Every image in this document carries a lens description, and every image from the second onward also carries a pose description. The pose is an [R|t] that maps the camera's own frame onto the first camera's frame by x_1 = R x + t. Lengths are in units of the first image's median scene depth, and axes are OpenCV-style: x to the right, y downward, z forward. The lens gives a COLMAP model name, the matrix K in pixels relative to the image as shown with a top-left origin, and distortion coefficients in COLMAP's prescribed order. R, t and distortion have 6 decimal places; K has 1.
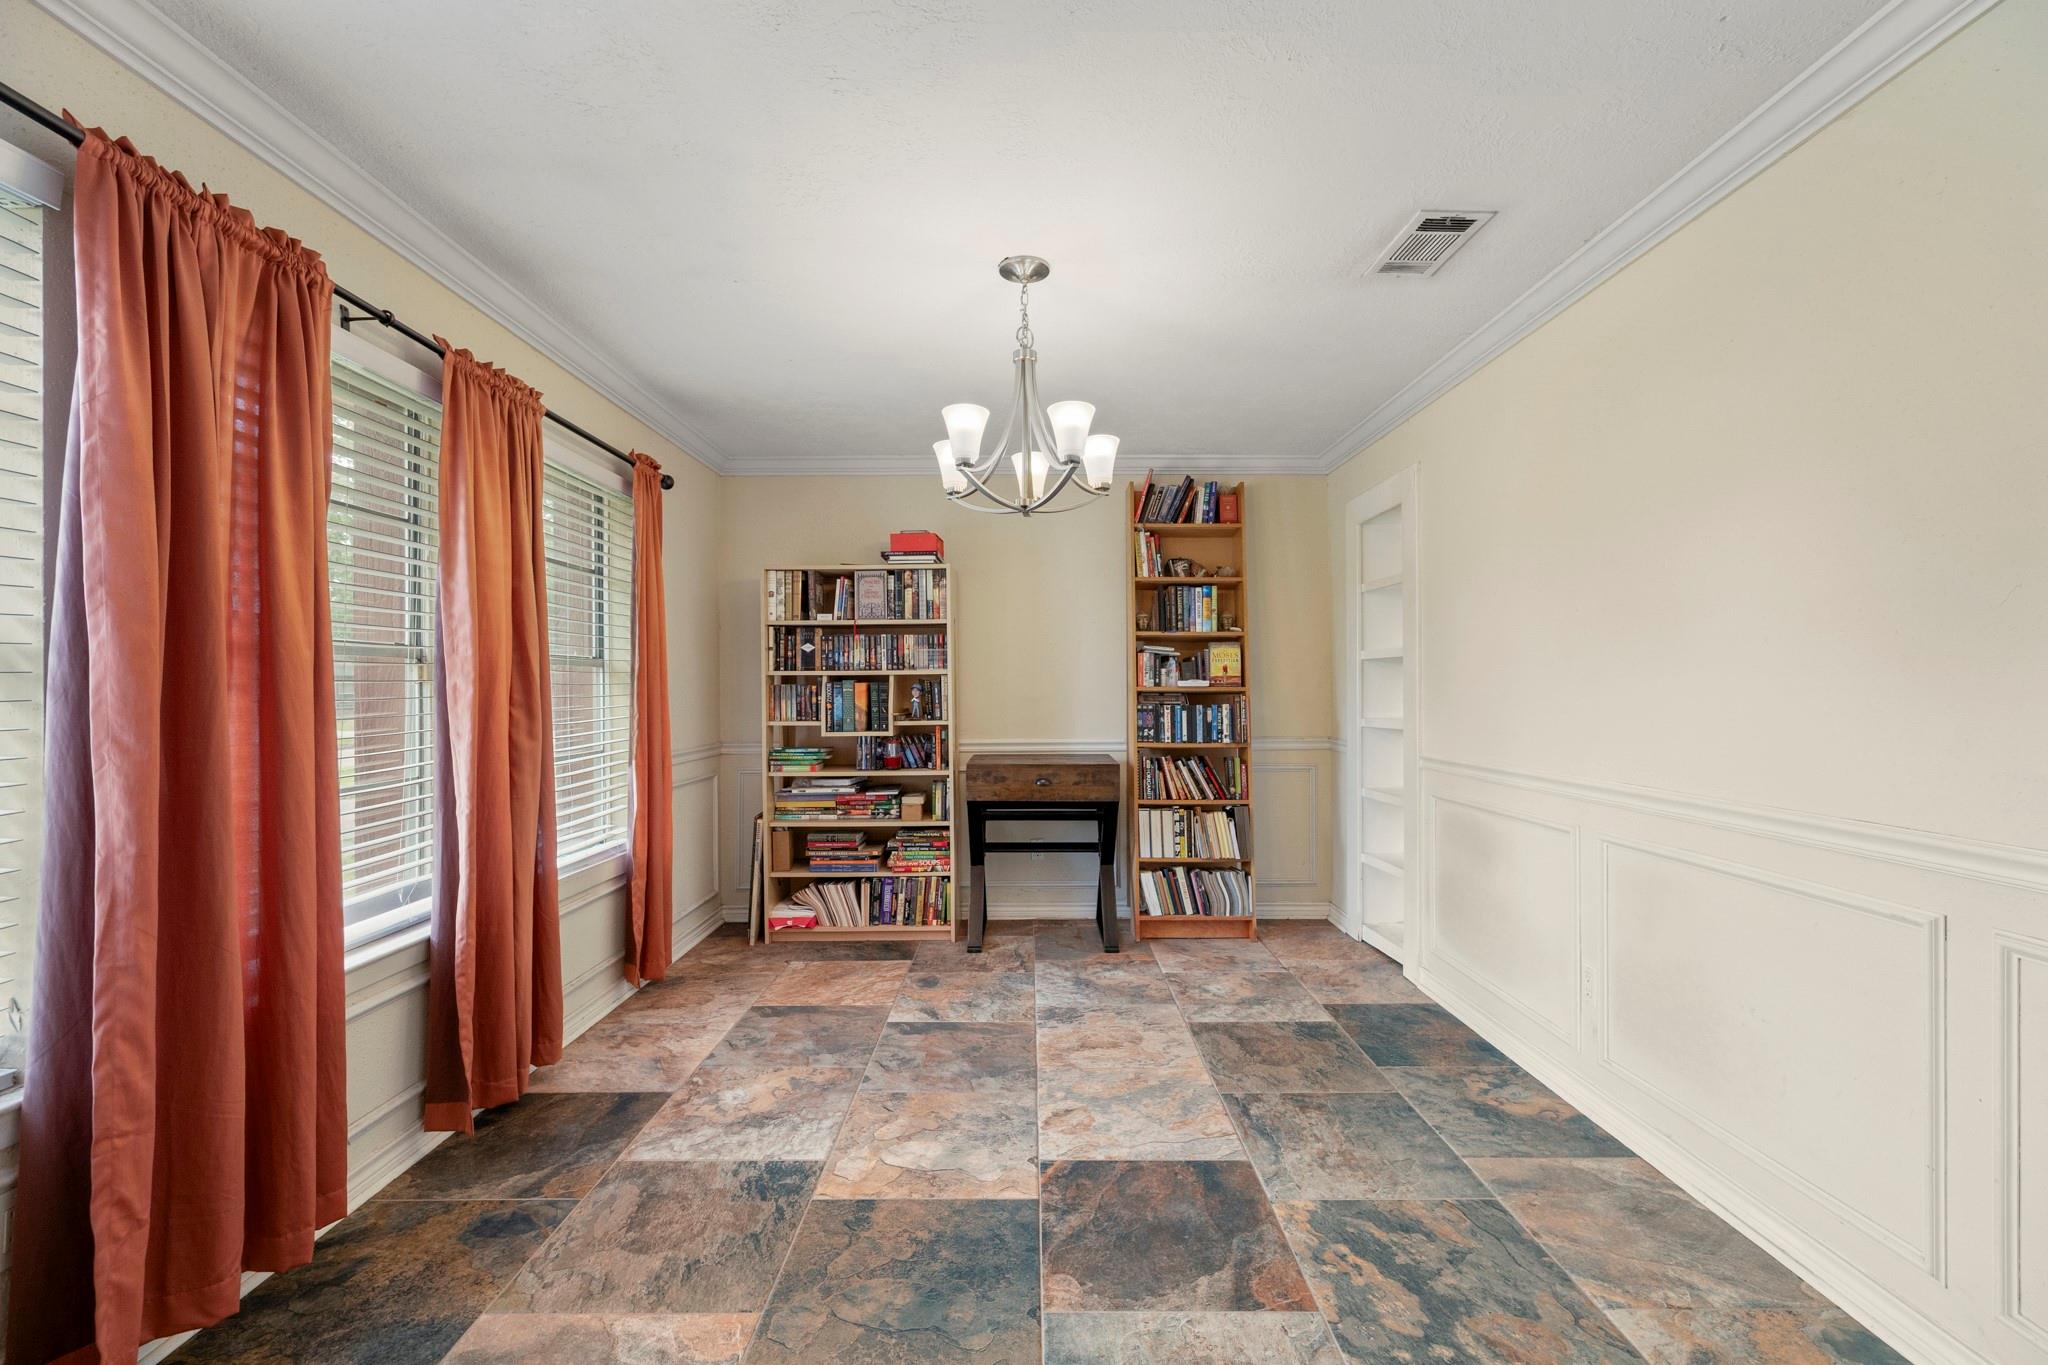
lens RADIAL K [[868.2, 0, 1027.3], [0, 868.2, 687.0], [0, 0, 1]] dist [0.002505, -0.001221]
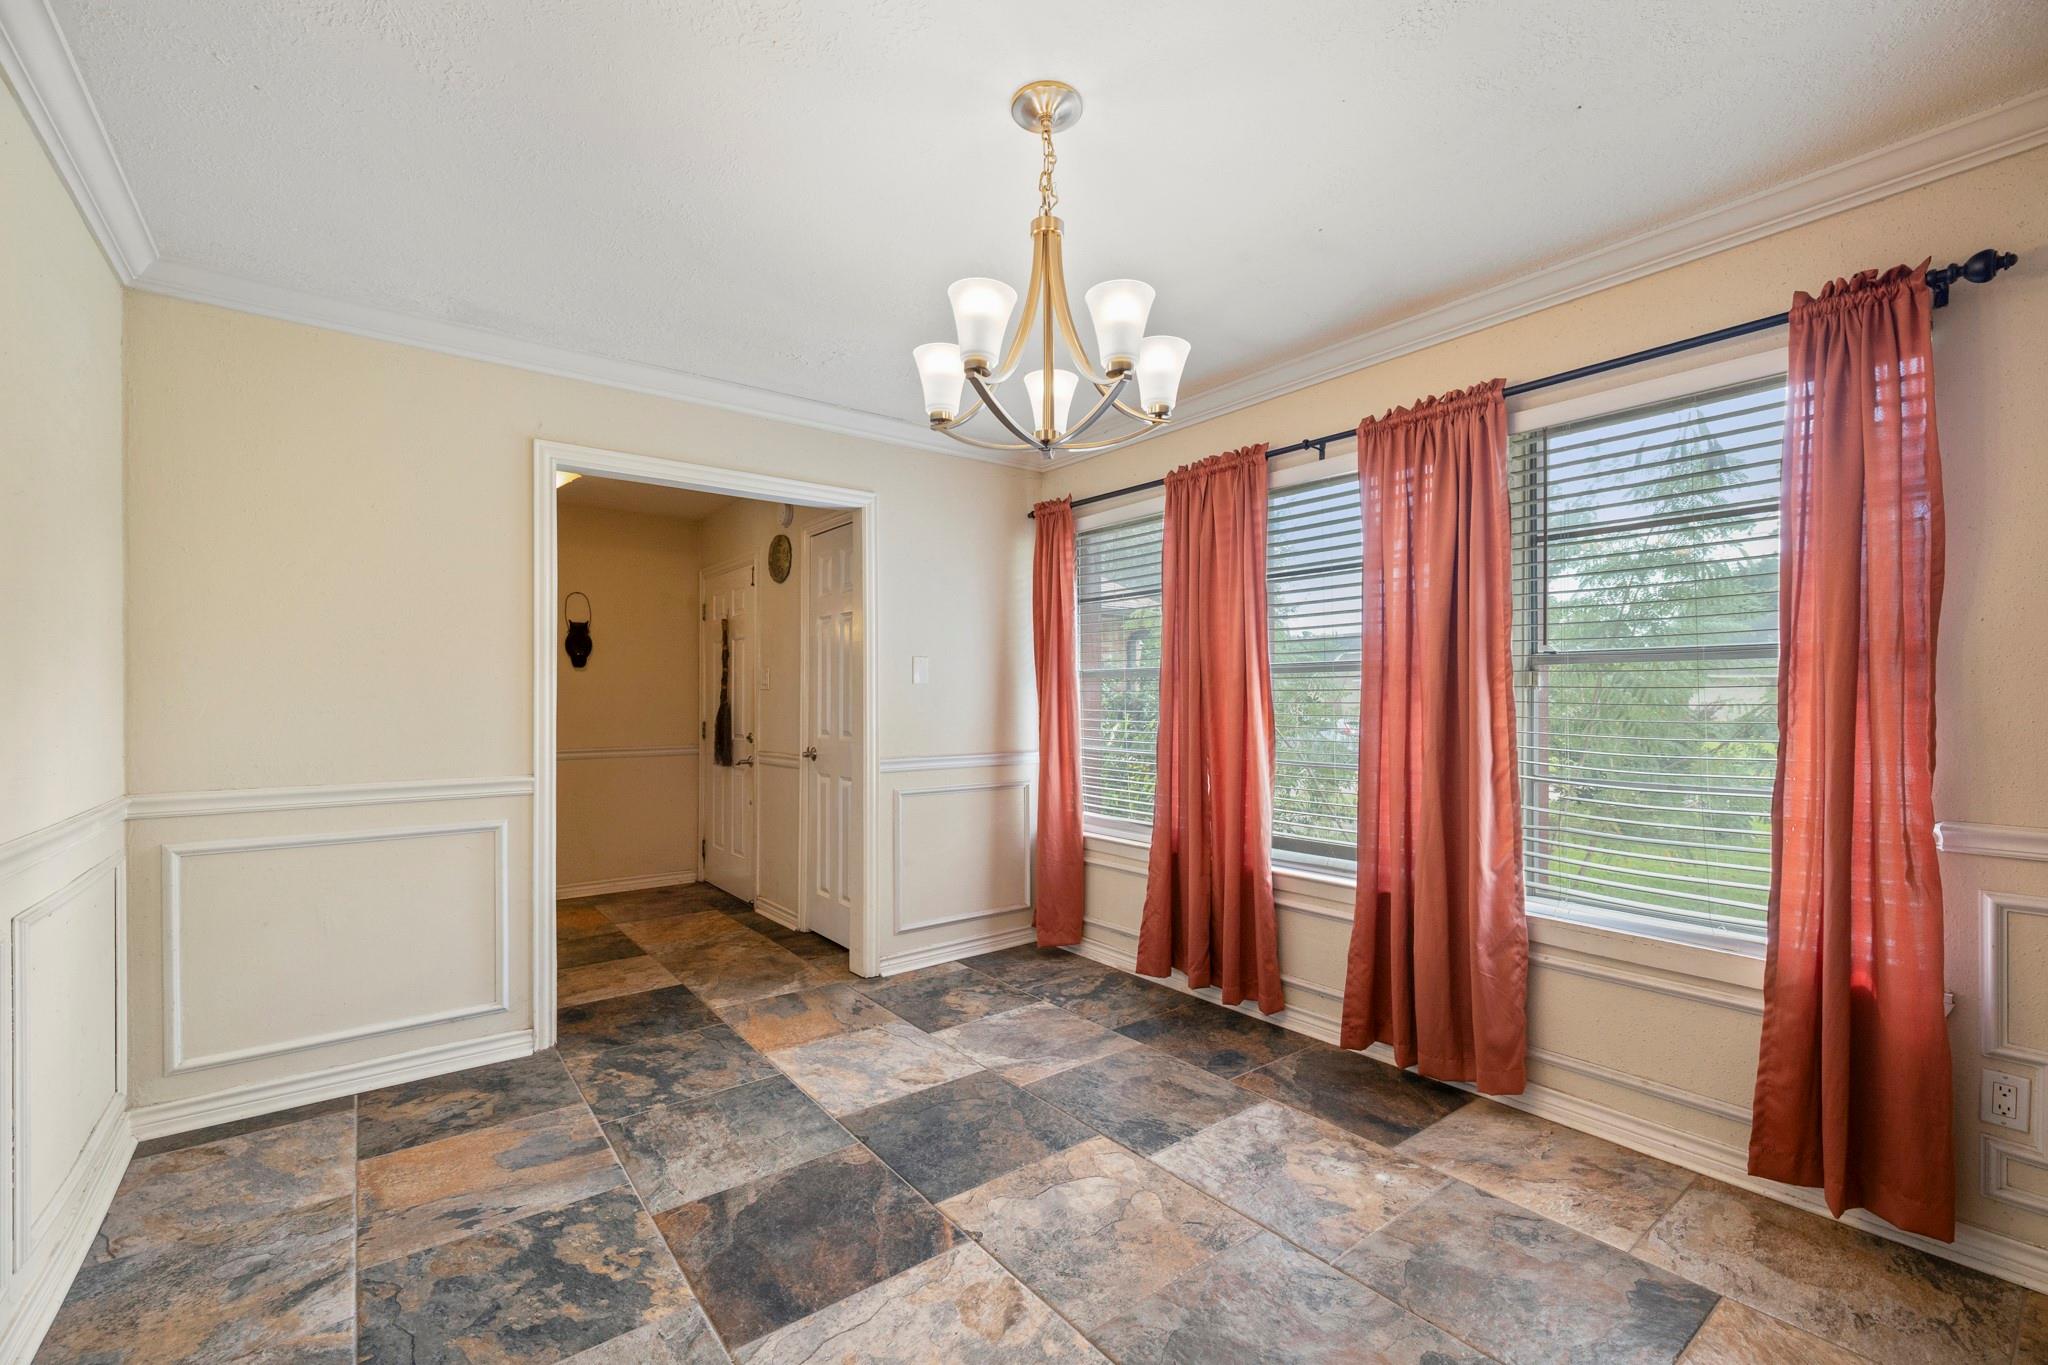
lens RADIAL K [[868.2, 0, 1025.1], [0, 868.2, 700.2], [0, 0, 1]] dist [0.002505, -0.001221]
pose [[-0.791286, 0.005620, -0.611421, 0.633717], [0.006503, 0.999979, 0.000775, 0.007860], [0.611412, -0.003363, -0.791305, 2.186073]]
